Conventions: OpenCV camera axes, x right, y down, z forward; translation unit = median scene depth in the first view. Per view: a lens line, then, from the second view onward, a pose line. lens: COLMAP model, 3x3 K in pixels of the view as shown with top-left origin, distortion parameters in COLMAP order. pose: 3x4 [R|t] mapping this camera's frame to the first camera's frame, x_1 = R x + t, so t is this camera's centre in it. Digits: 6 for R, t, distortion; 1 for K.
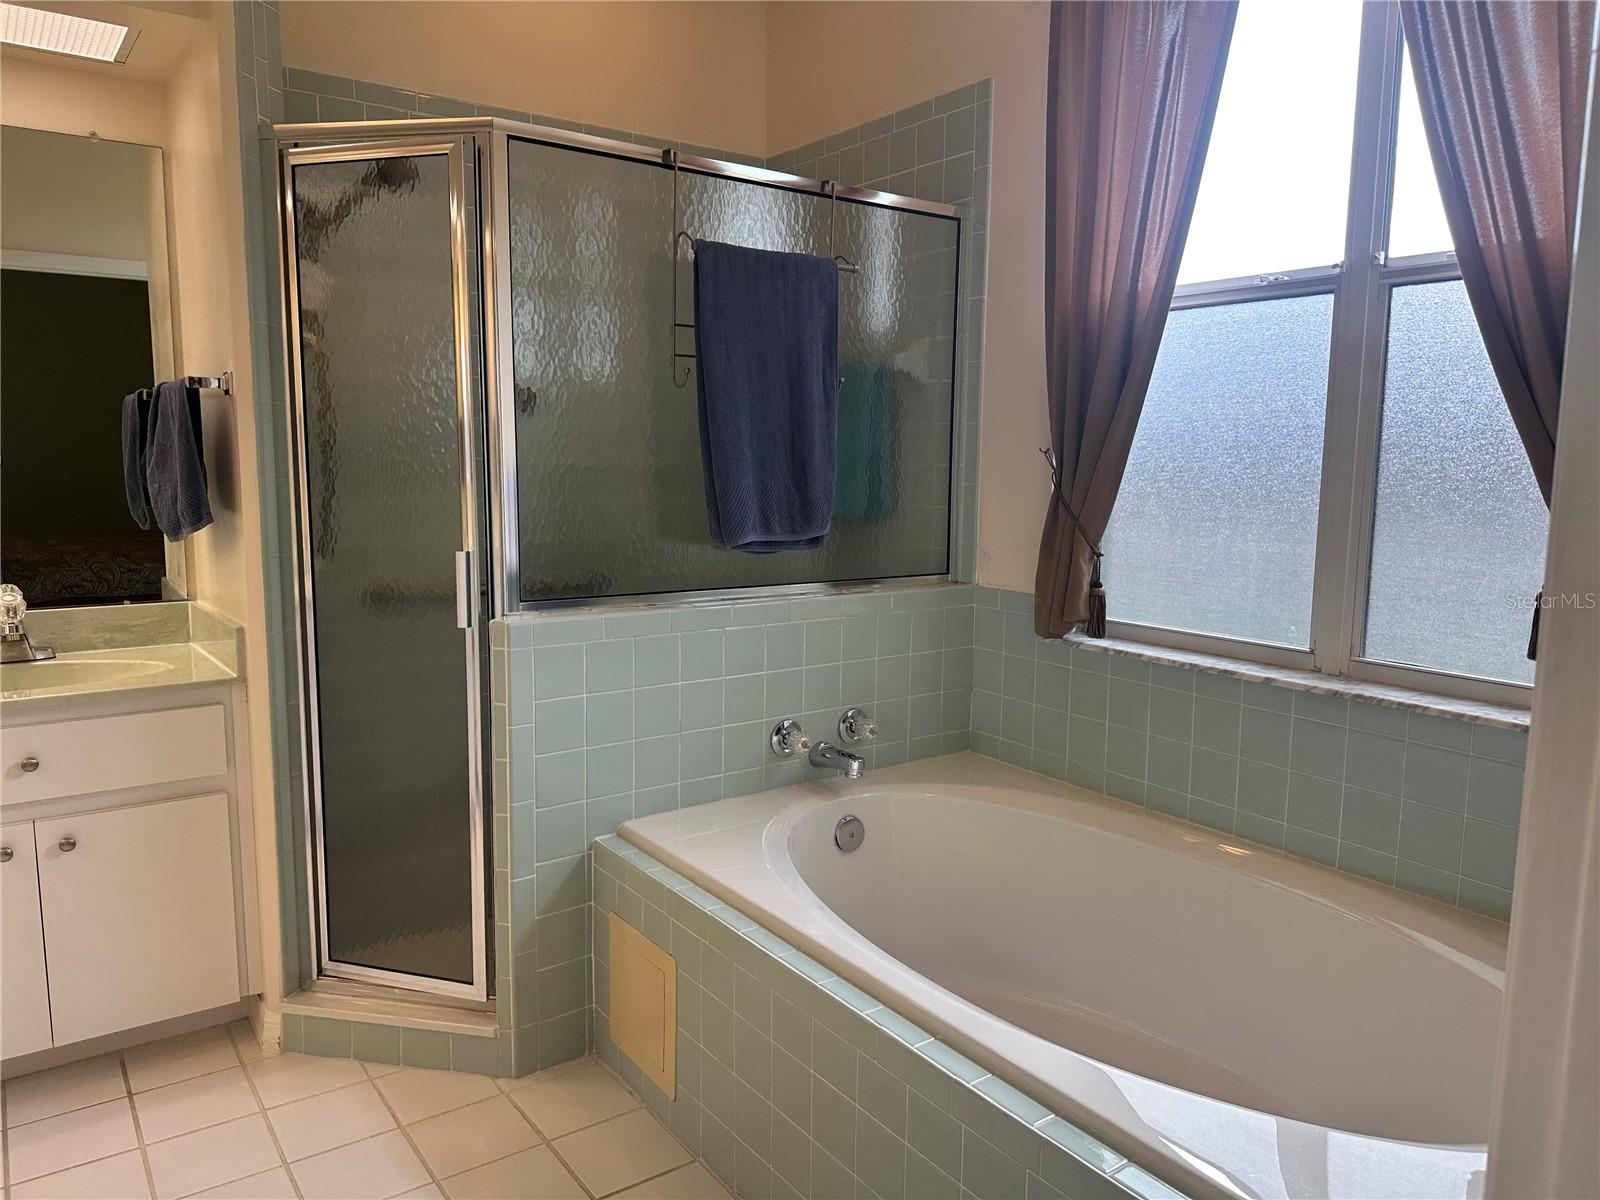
lens RADIAL K [[1117.5, 0, 795.7], [0, 1117.5, 607.8], [0, 0, 1]] dist [0.001589, -0.001590]
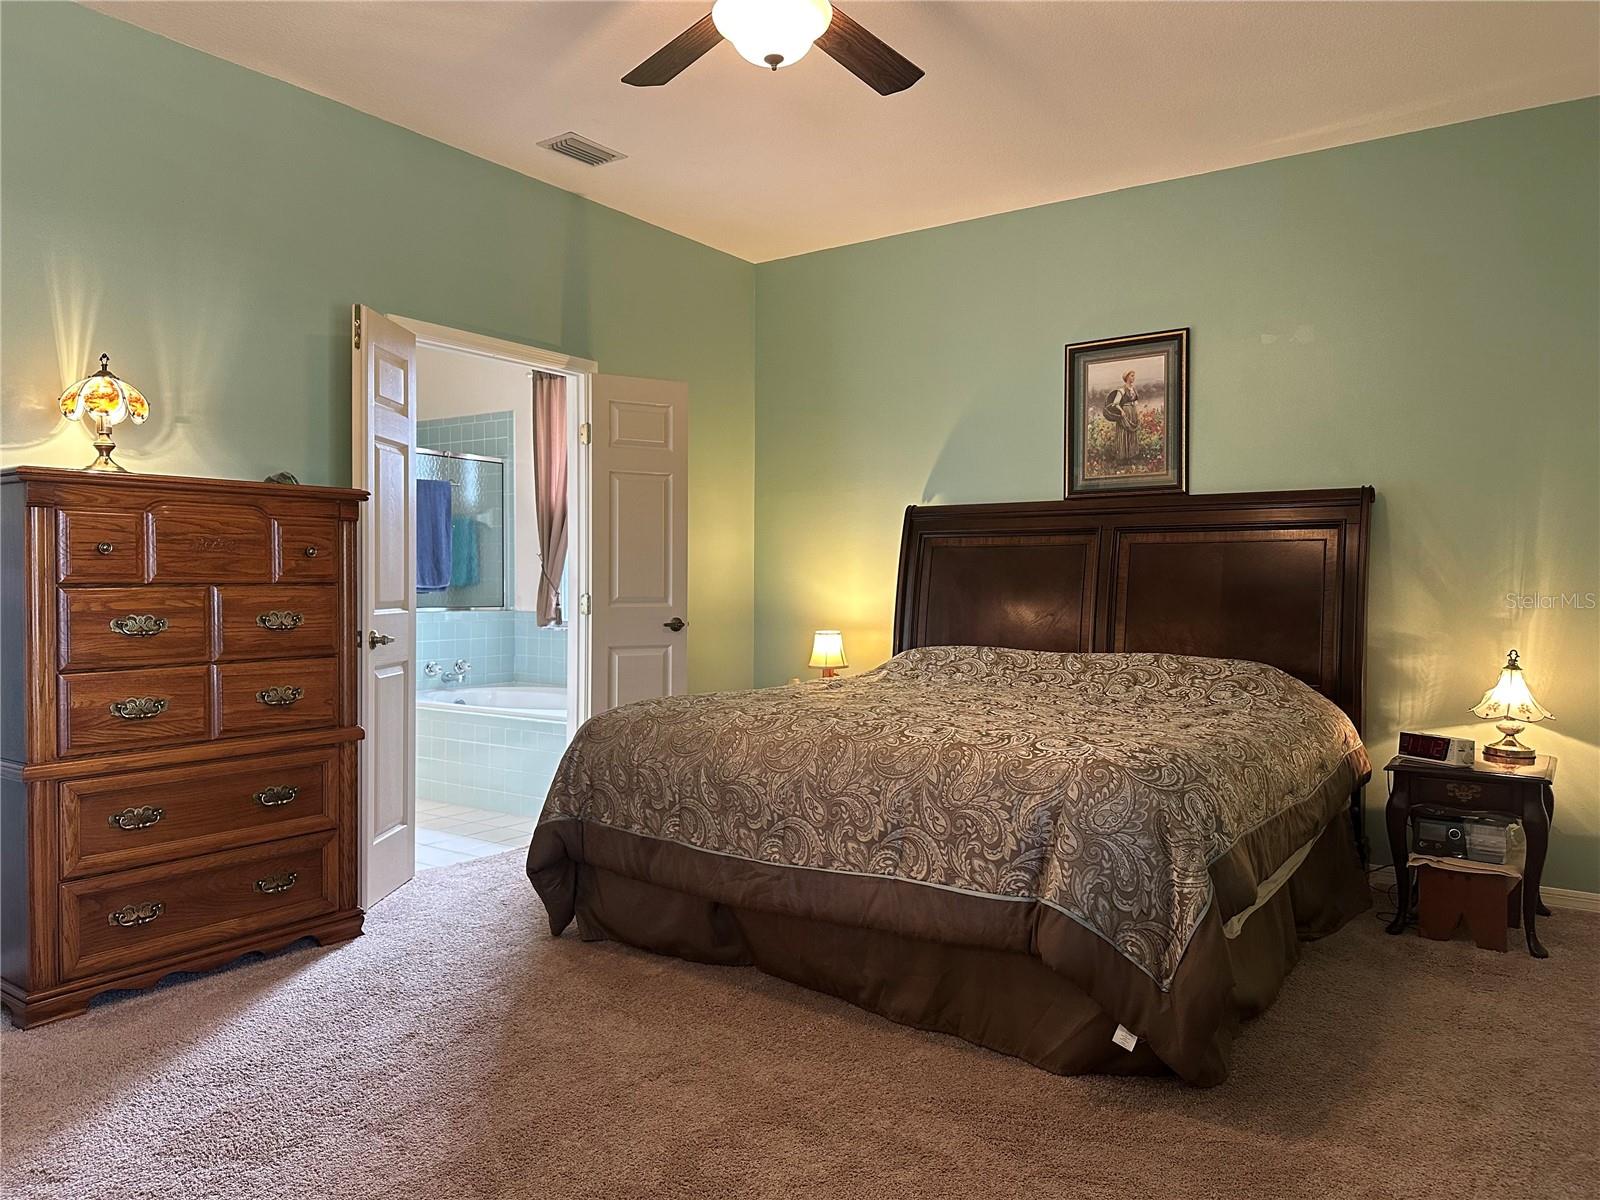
lens RADIAL K [[1113.4, 0, 800.0], [0, 1113.4, 600.0], [0, 0, 1]] dist [0.173521, -0.000287]
pose [[0.943582, -0.007774, 0.331047, -0.065420], [0.046727, 0.992847, -0.109870, 0.266606], [-0.327825, 0.119140, 0.937196, -1.563192]]
